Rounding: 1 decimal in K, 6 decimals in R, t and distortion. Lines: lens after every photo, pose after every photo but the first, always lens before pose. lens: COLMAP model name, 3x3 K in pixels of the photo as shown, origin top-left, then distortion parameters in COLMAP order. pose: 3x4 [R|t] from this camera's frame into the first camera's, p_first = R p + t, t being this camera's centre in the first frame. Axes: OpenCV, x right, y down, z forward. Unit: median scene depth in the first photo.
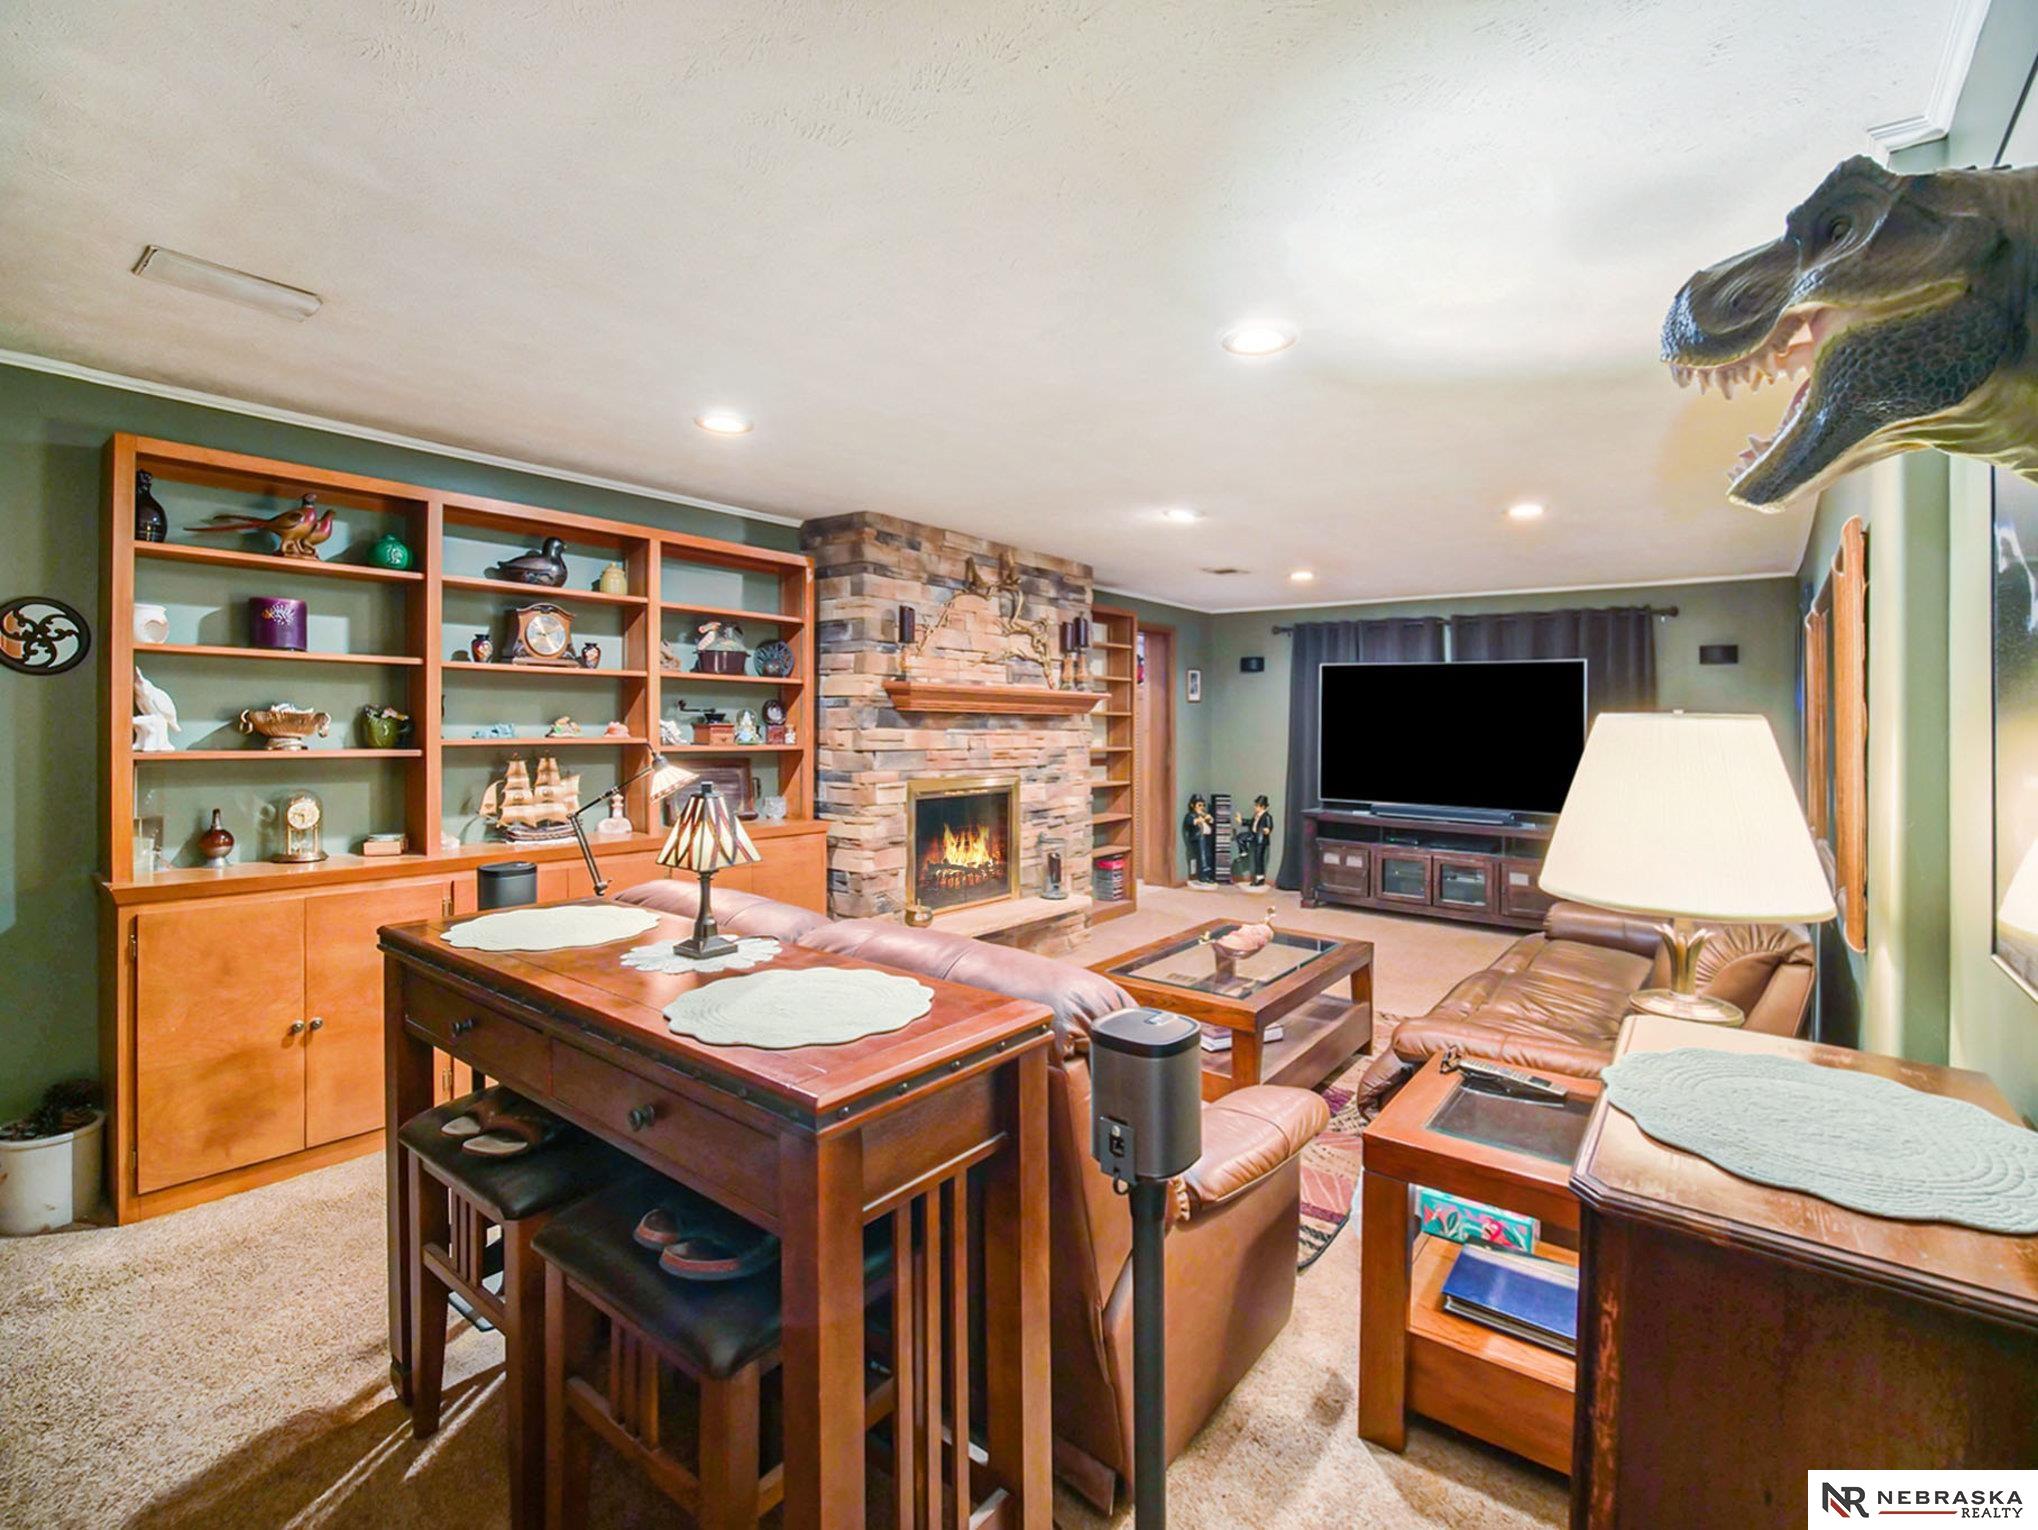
lens RADIAL K [[945.8, 0, 1031.0], [0, 945.8, 732.2], [0, 0, 1]] dist [-0.010996, -0.000644]
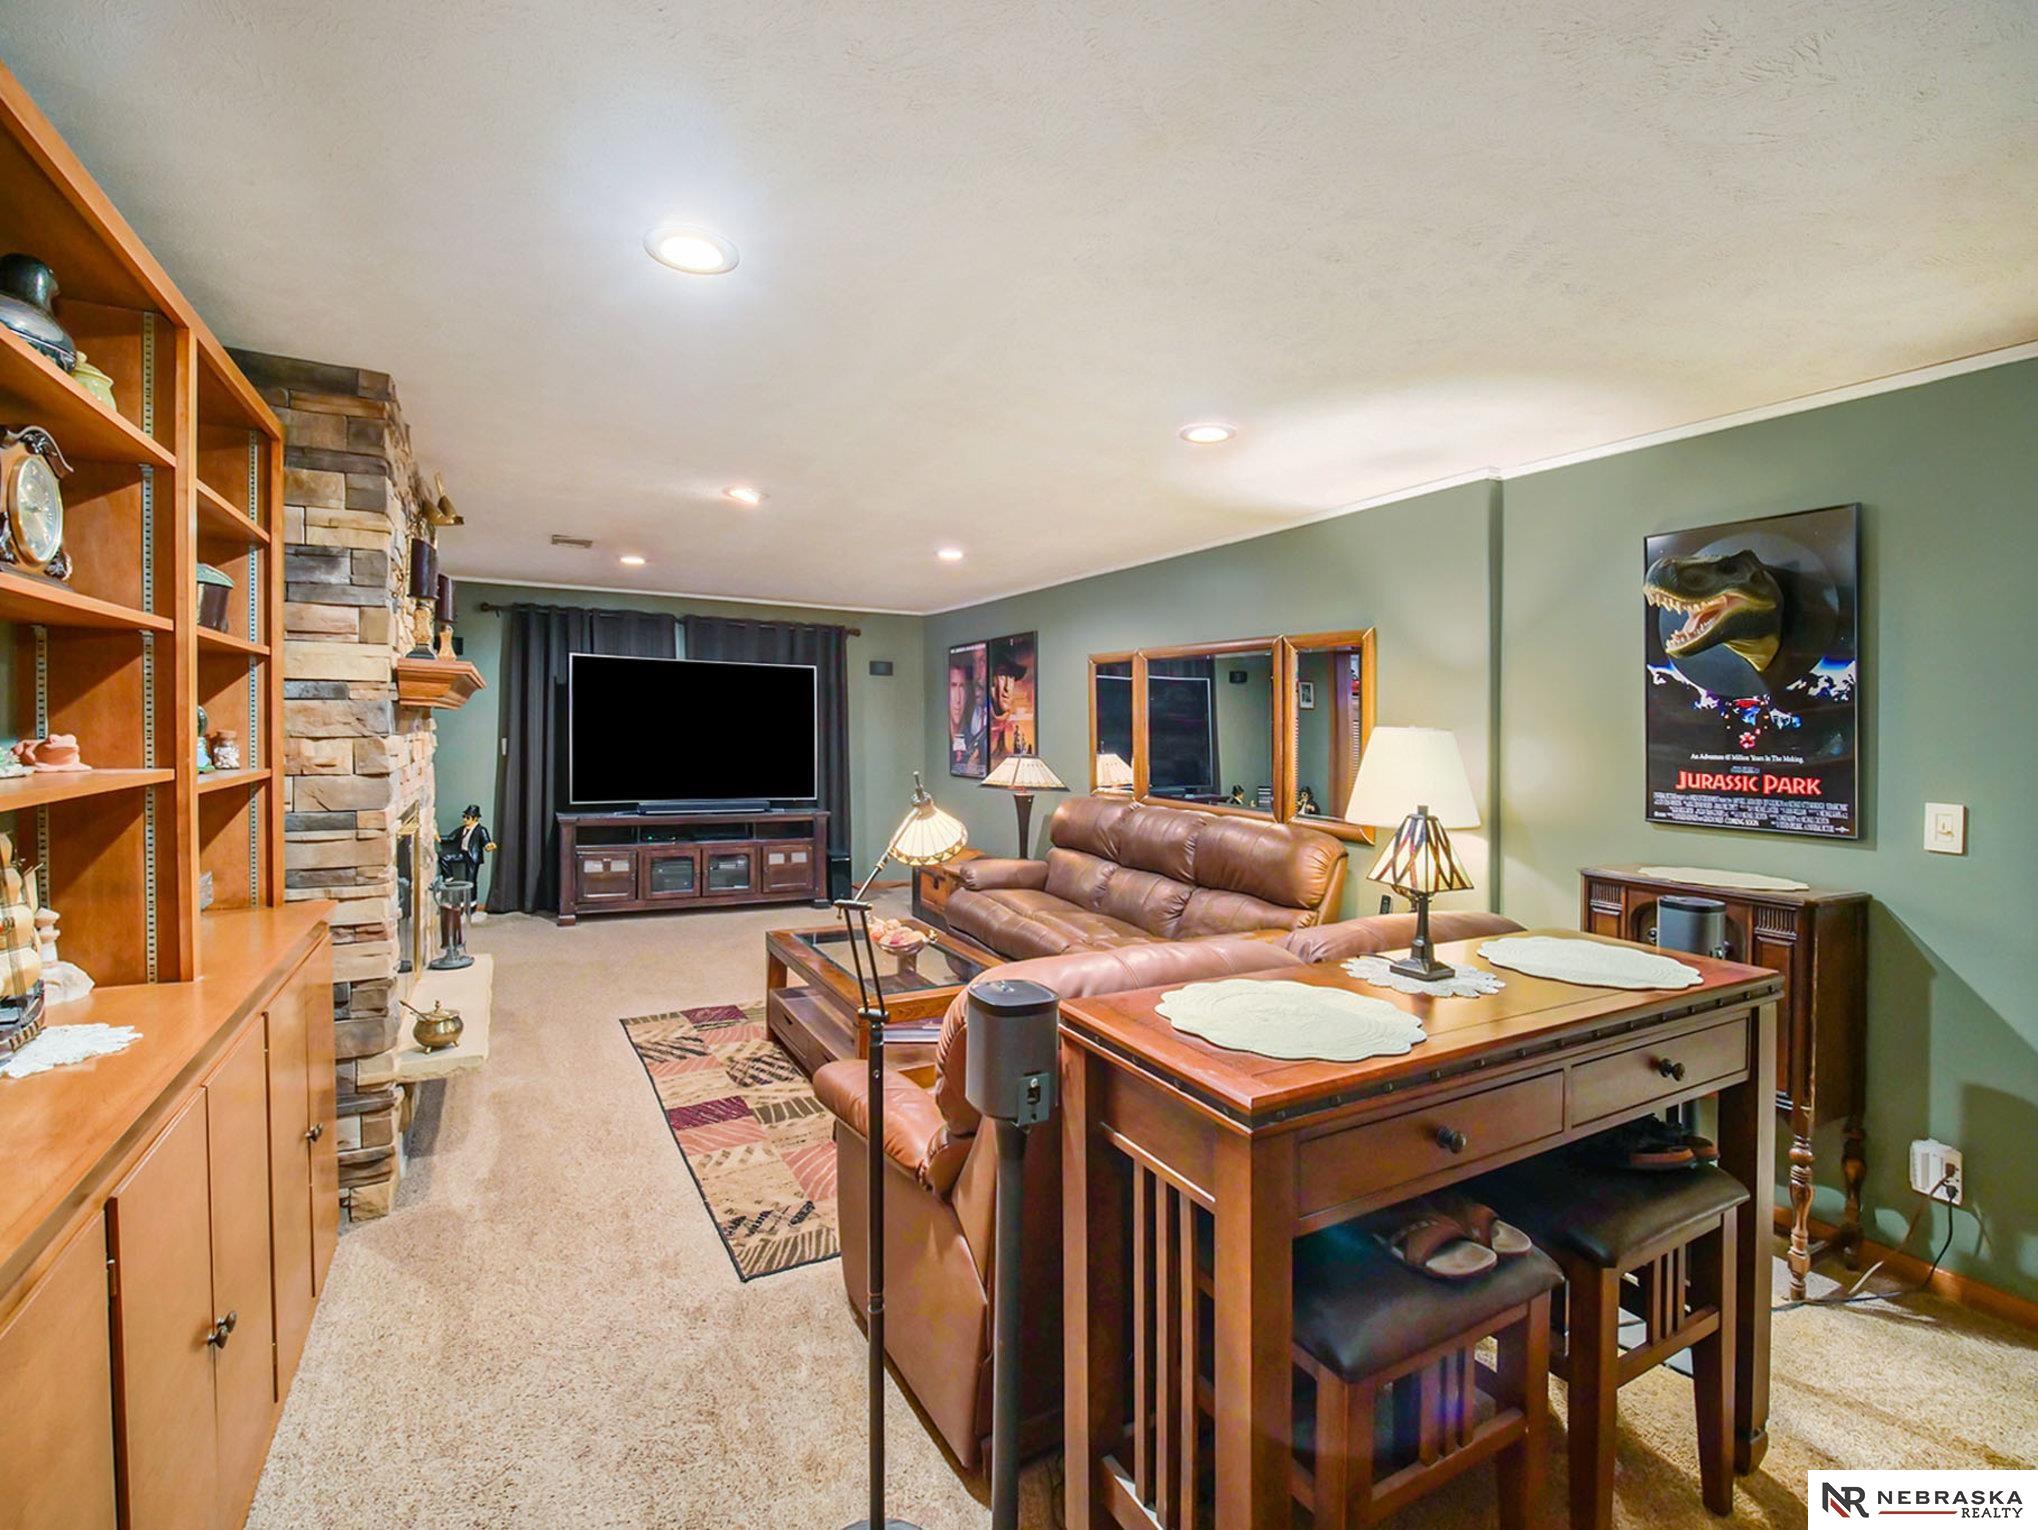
lens RADIAL K [[945.8, 0, 1031.0], [0, 945.8, 732.2], [0, 0, 1]] dist [-0.010996, -0.000644]
pose [[0.394494, -0.012236, 0.918817, -0.483800], [0.000158, 0.999912, 0.013249, -0.012543], [-0.918899, -0.005082, 0.394461, 0.333887]]
